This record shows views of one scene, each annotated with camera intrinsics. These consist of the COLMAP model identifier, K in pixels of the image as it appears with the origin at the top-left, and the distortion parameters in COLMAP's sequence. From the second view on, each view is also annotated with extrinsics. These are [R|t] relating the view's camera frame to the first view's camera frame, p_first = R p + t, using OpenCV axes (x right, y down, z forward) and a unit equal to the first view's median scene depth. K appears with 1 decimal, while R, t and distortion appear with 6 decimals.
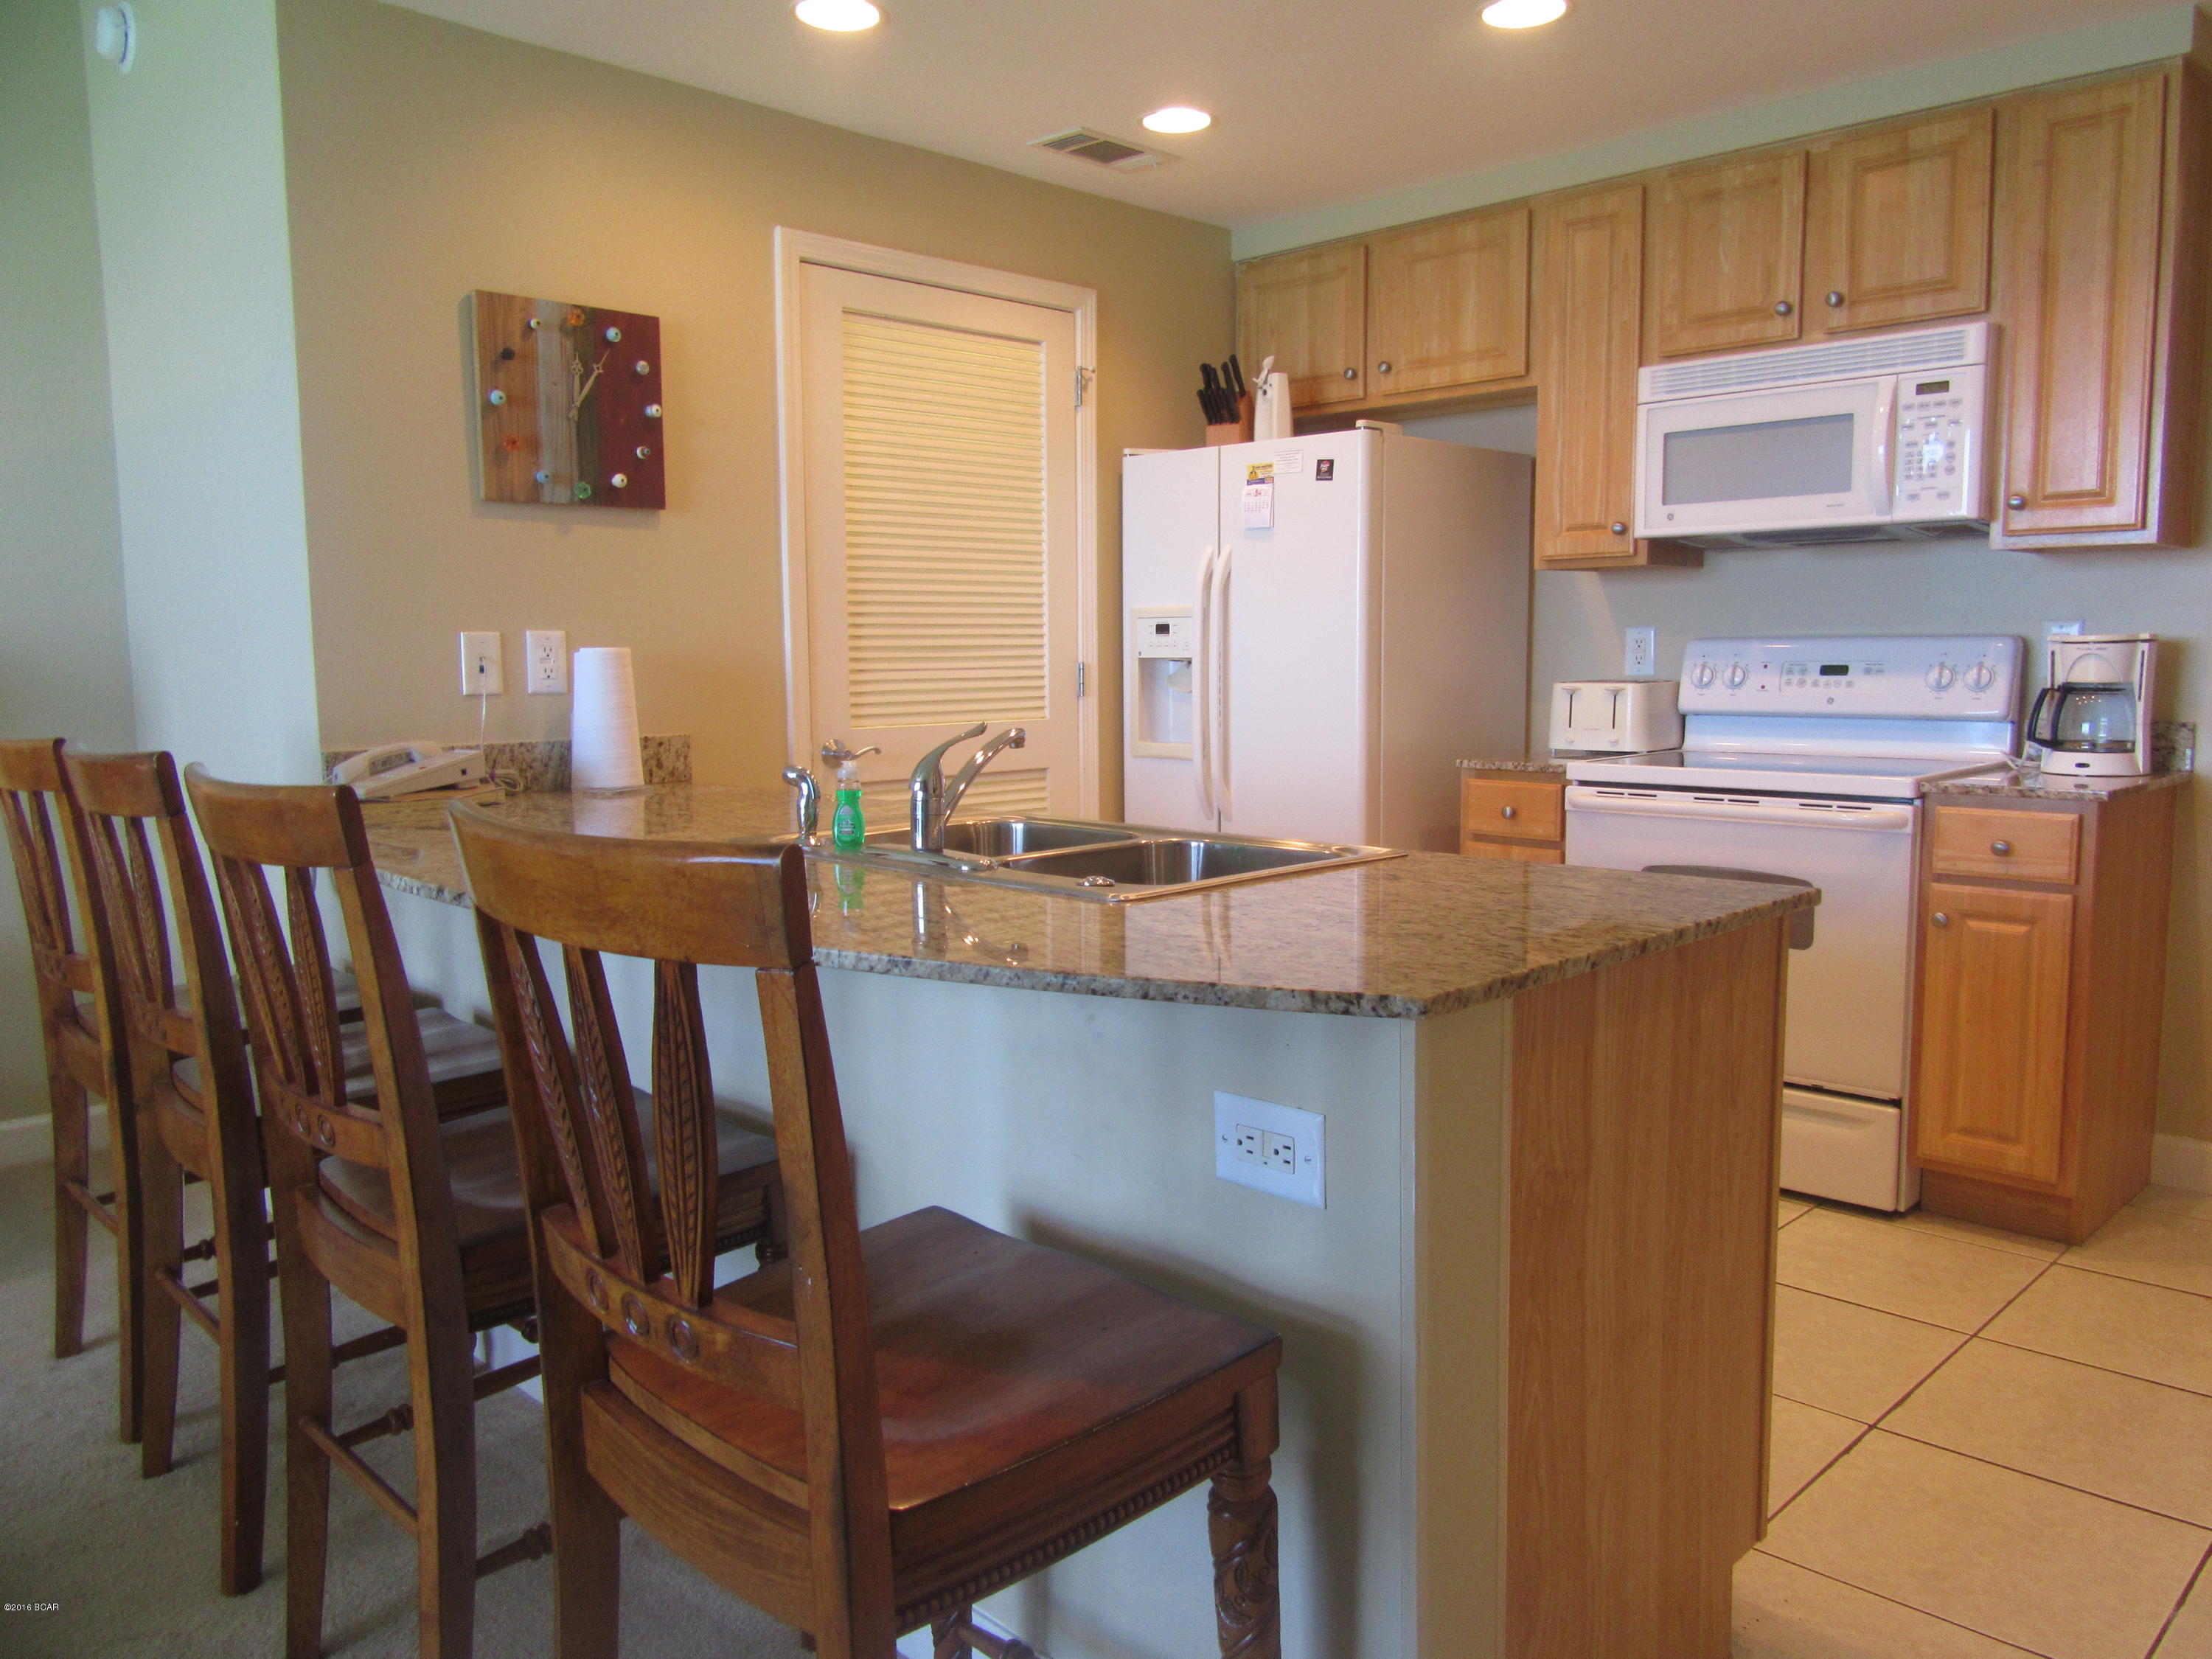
lens RADIAL K [[1657.6, 0, 1061.0], [0, 1657.6, 843.7], [0, 0, 1]] dist [-0.011532, -0.017872]
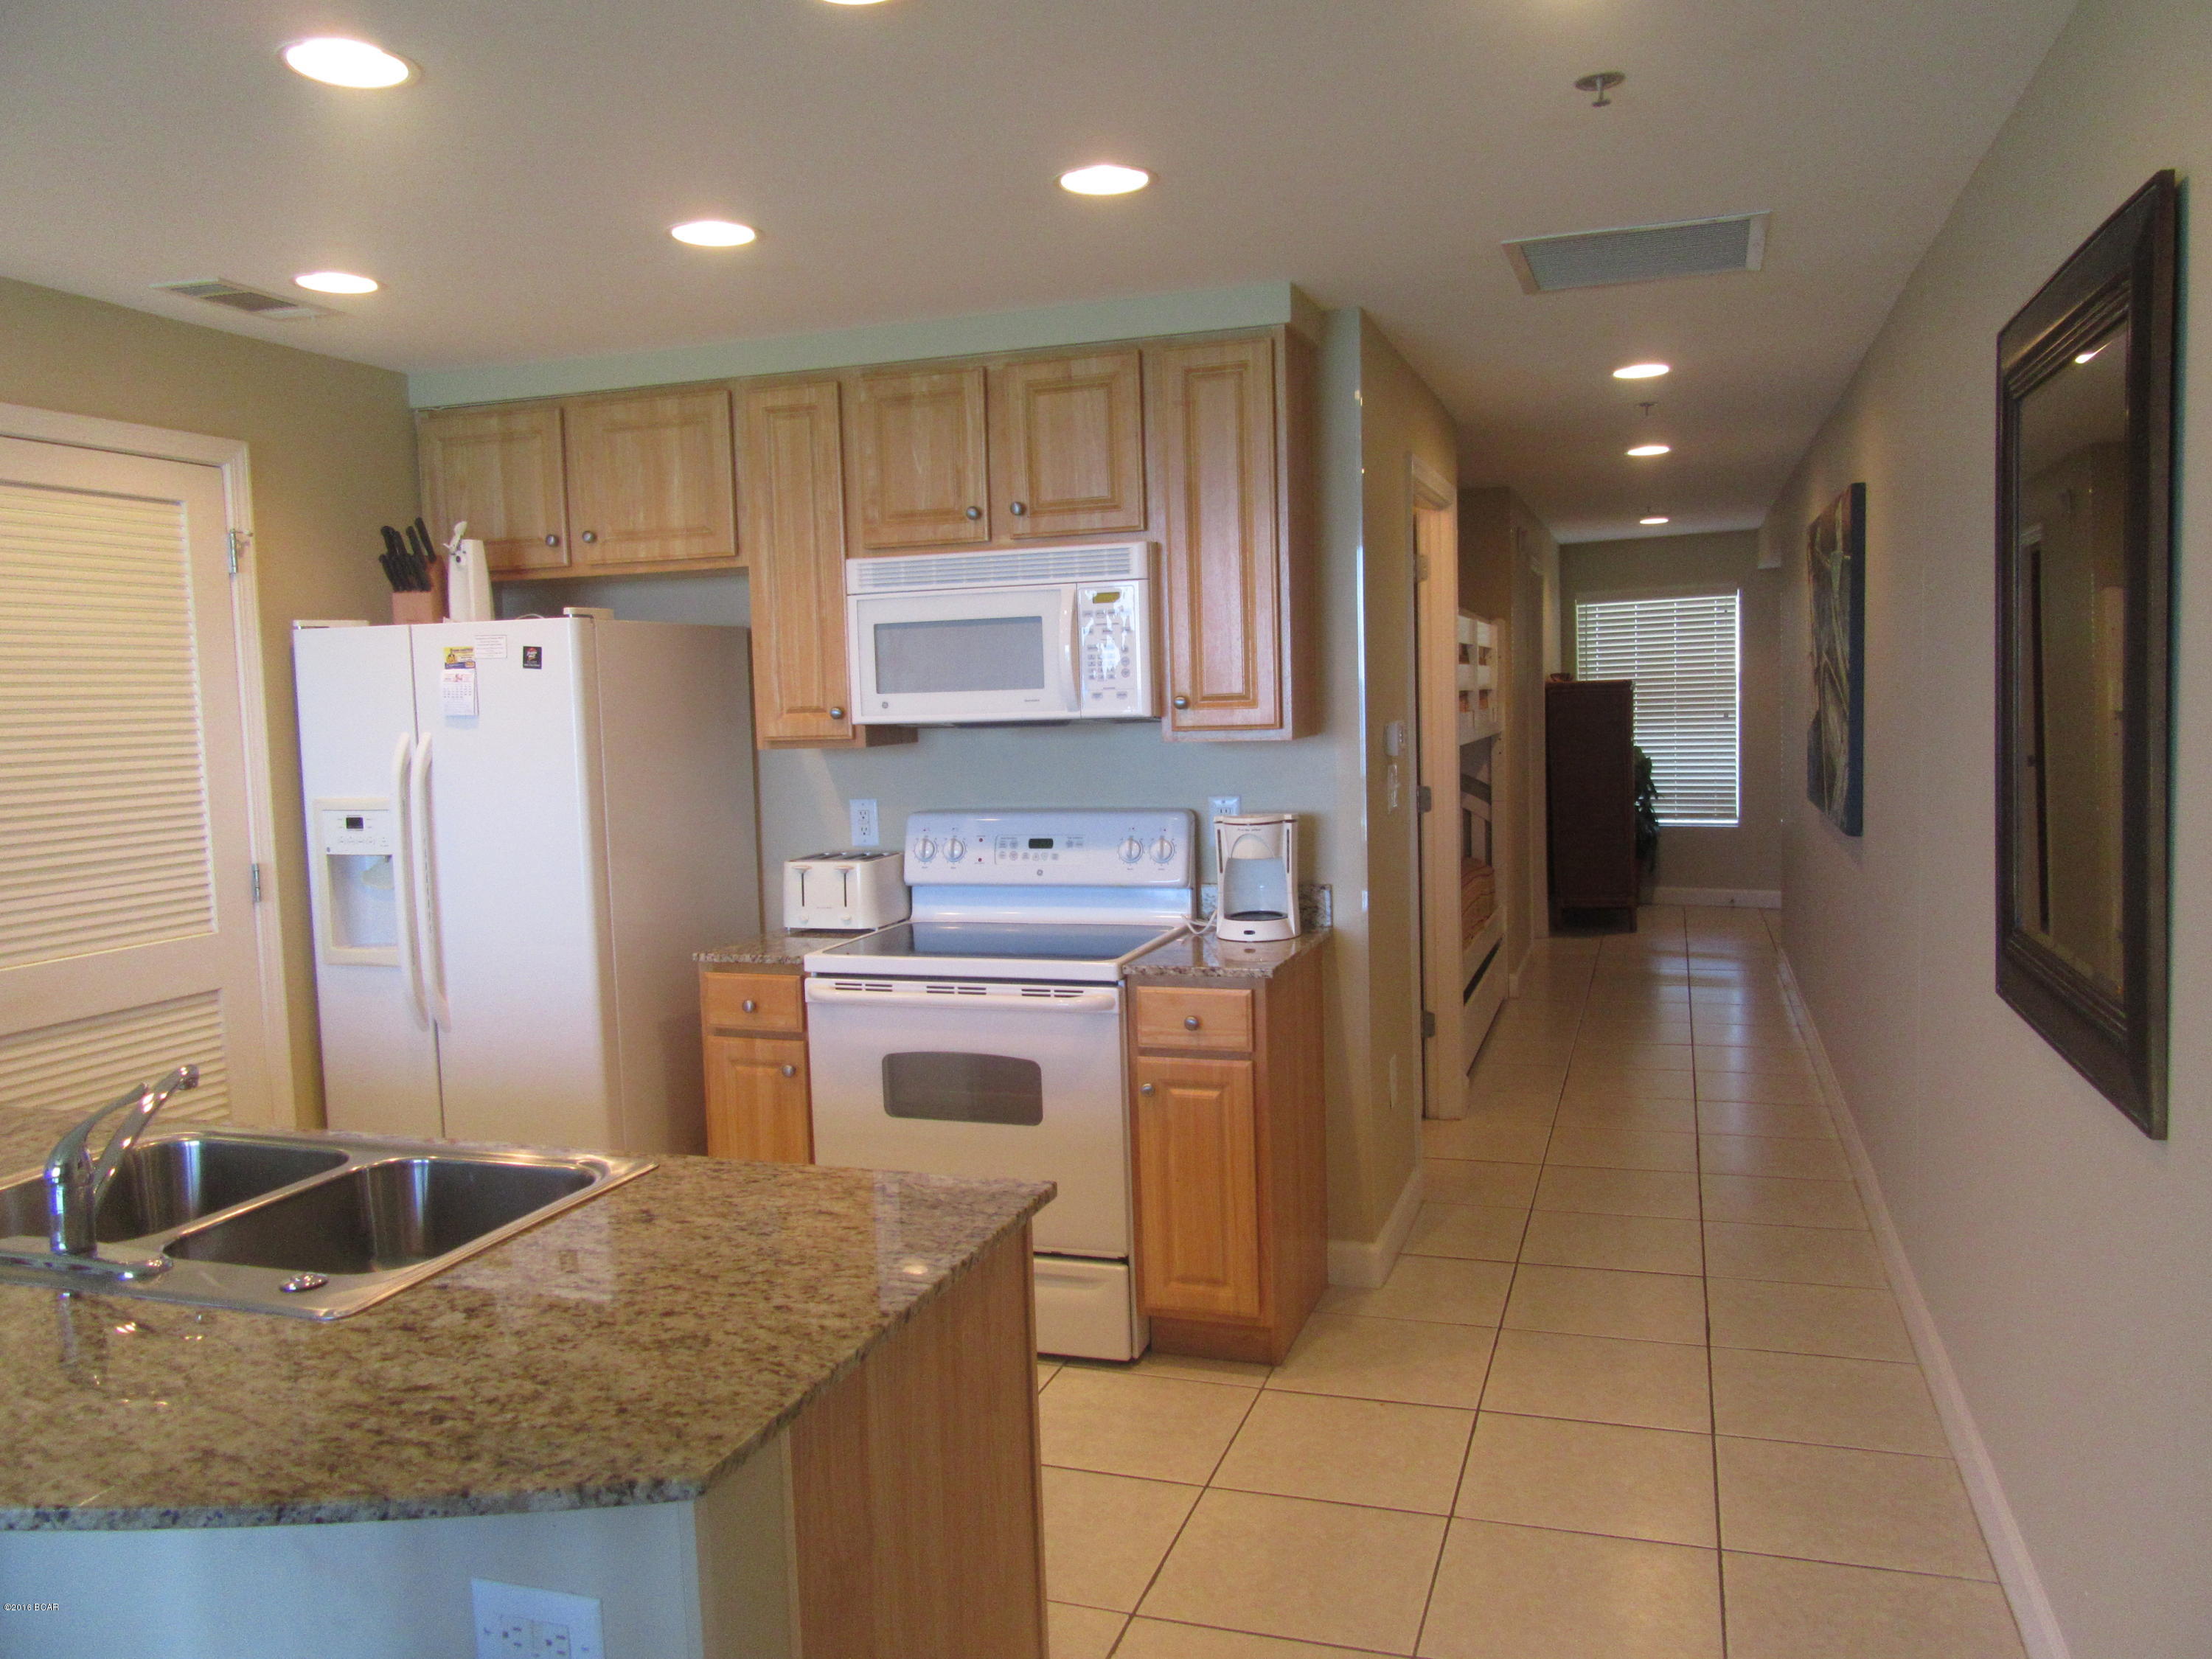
lens RADIAL K [[1706.8, 0, 1100.9], [0, 1706.8, 838.1], [0, 0, 1]] dist [-0.017578, 0.028069]
pose [[0.887773, -0.055629, 0.456908, -0.001728], [0.074095, 0.996995, -0.022582, -0.089757], [-0.454279, 0.053902, 0.889227, 0.000224]]
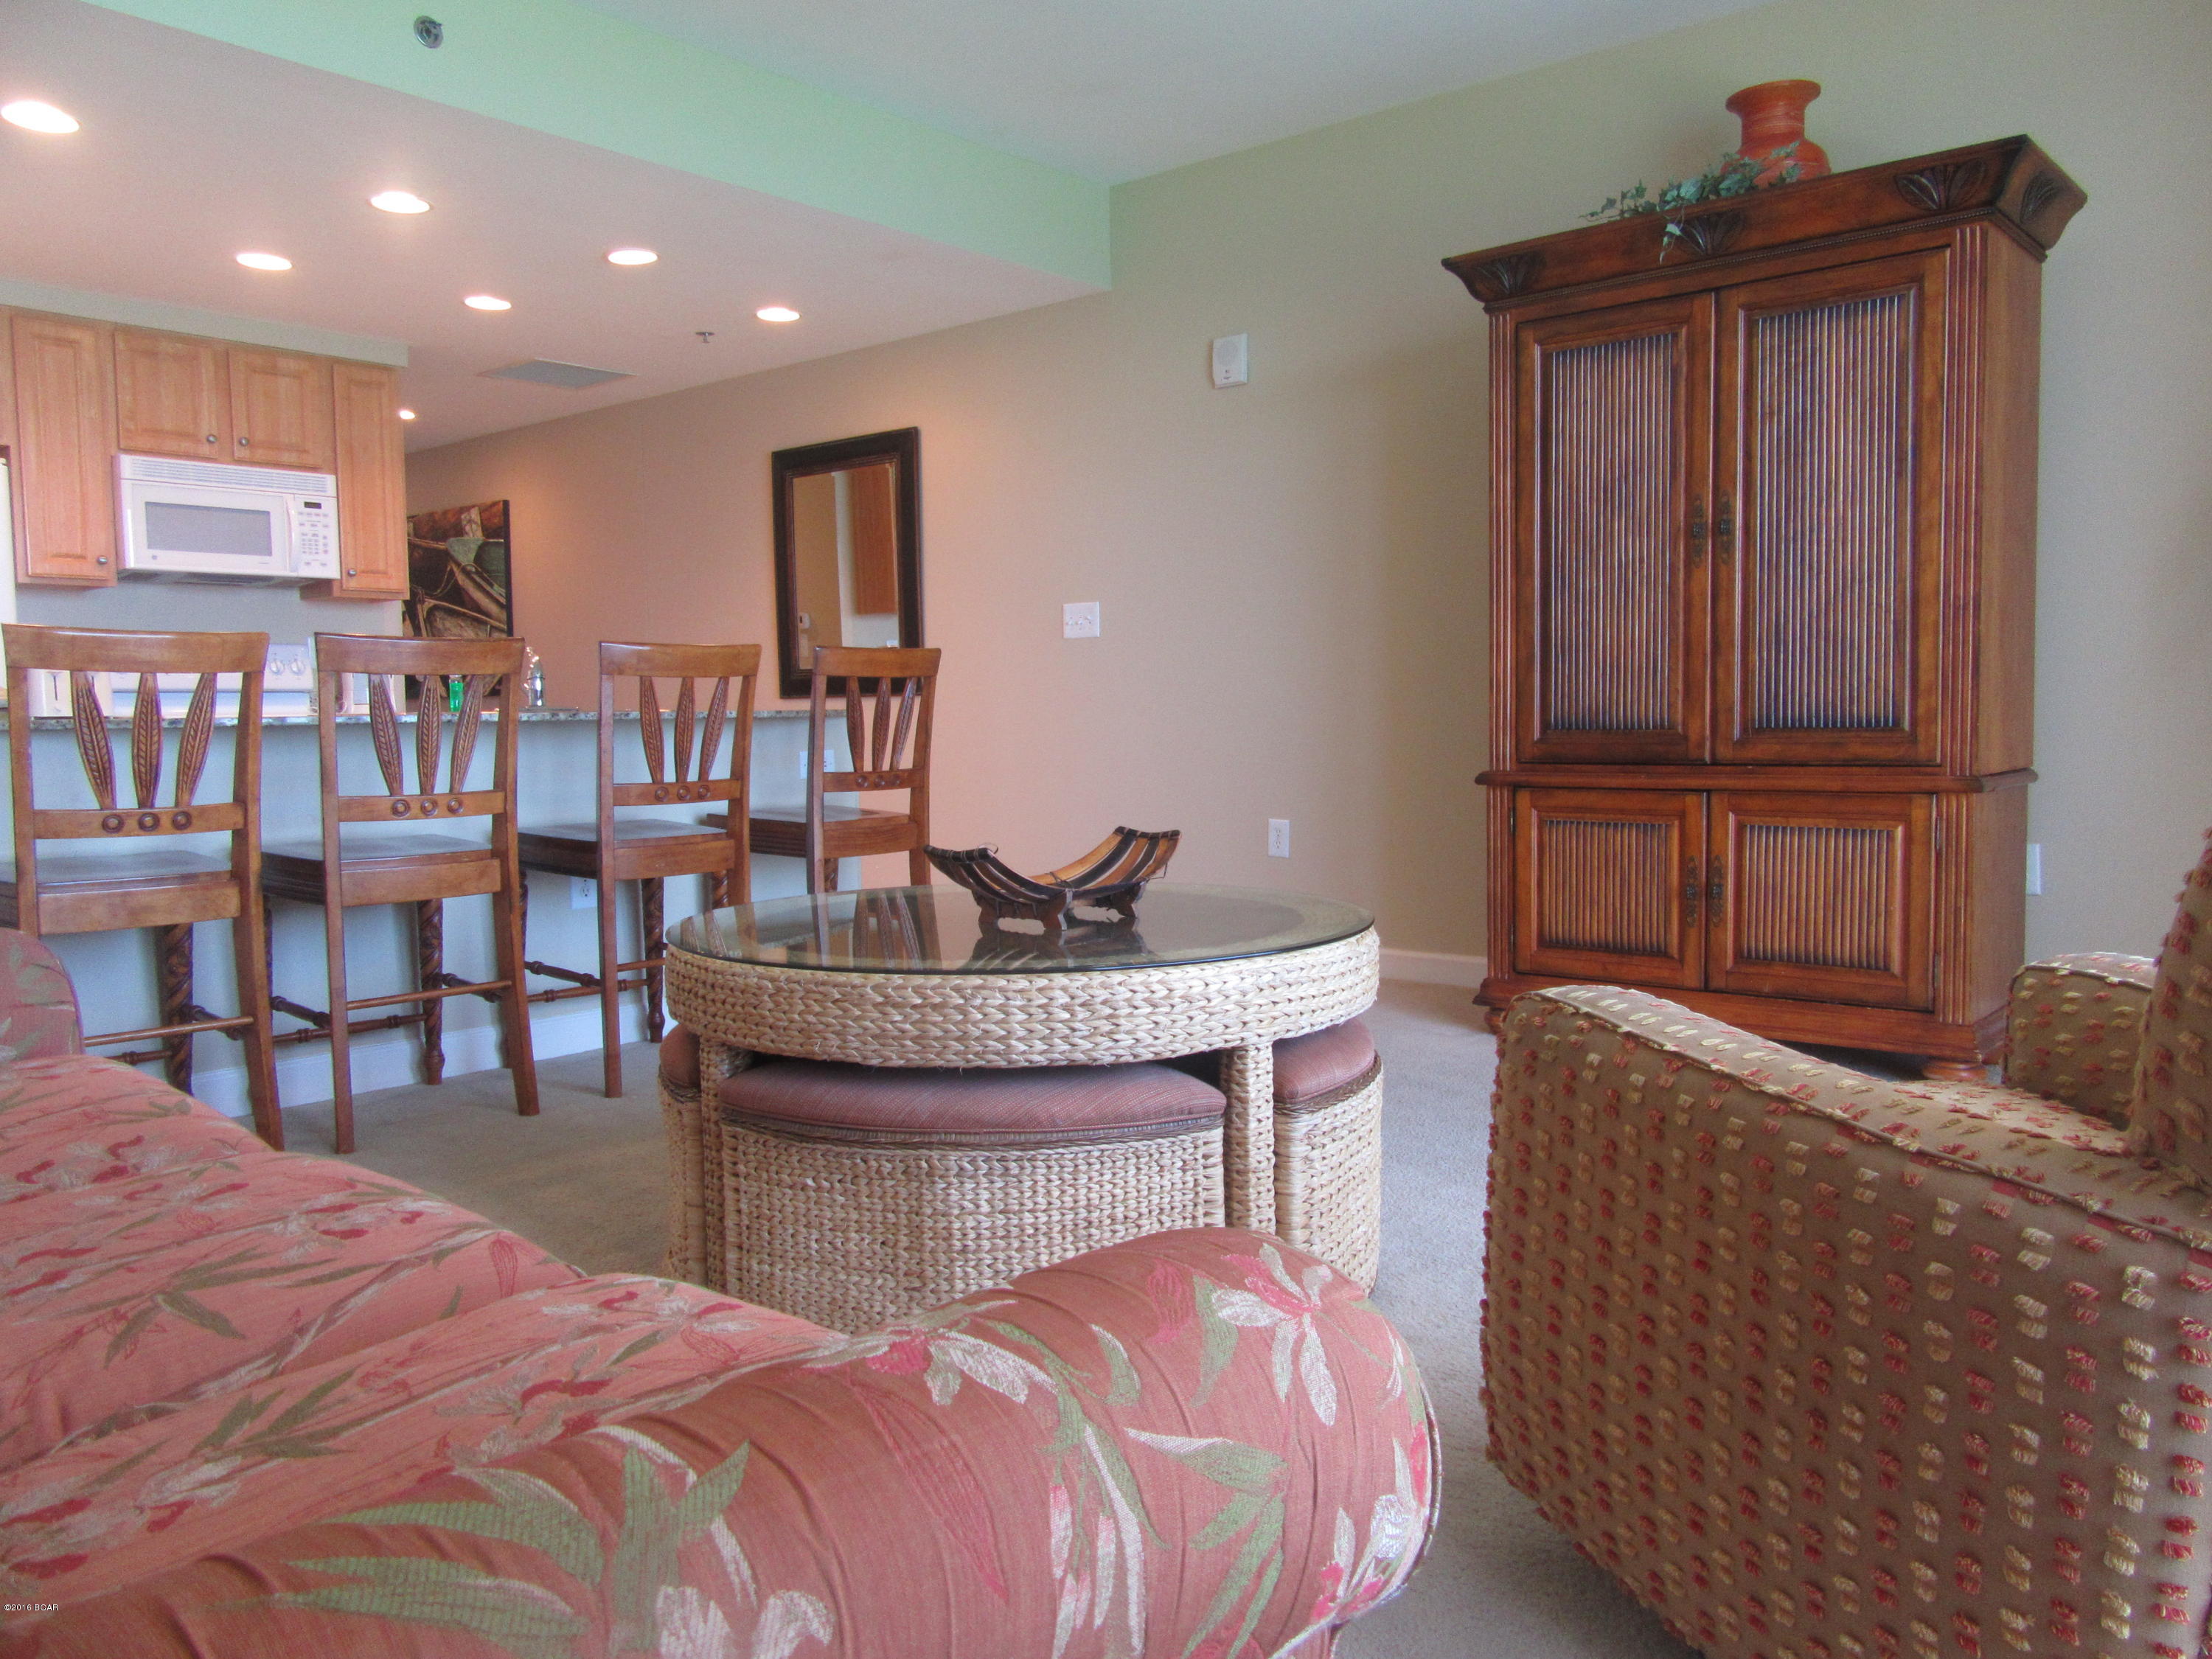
lens RADIAL K [[1706.8, 0, 1105.5], [0, 1706.8, 833.1], [0, 0, 1]] dist [-0.017578, 0.028069]
pose [[-0.084445, -0.053545, 0.994988, -1.405767], [0.131255, 0.989256, 0.064376, 0.074203], [-0.987745, 0.136034, -0.076510, 0.319357]]
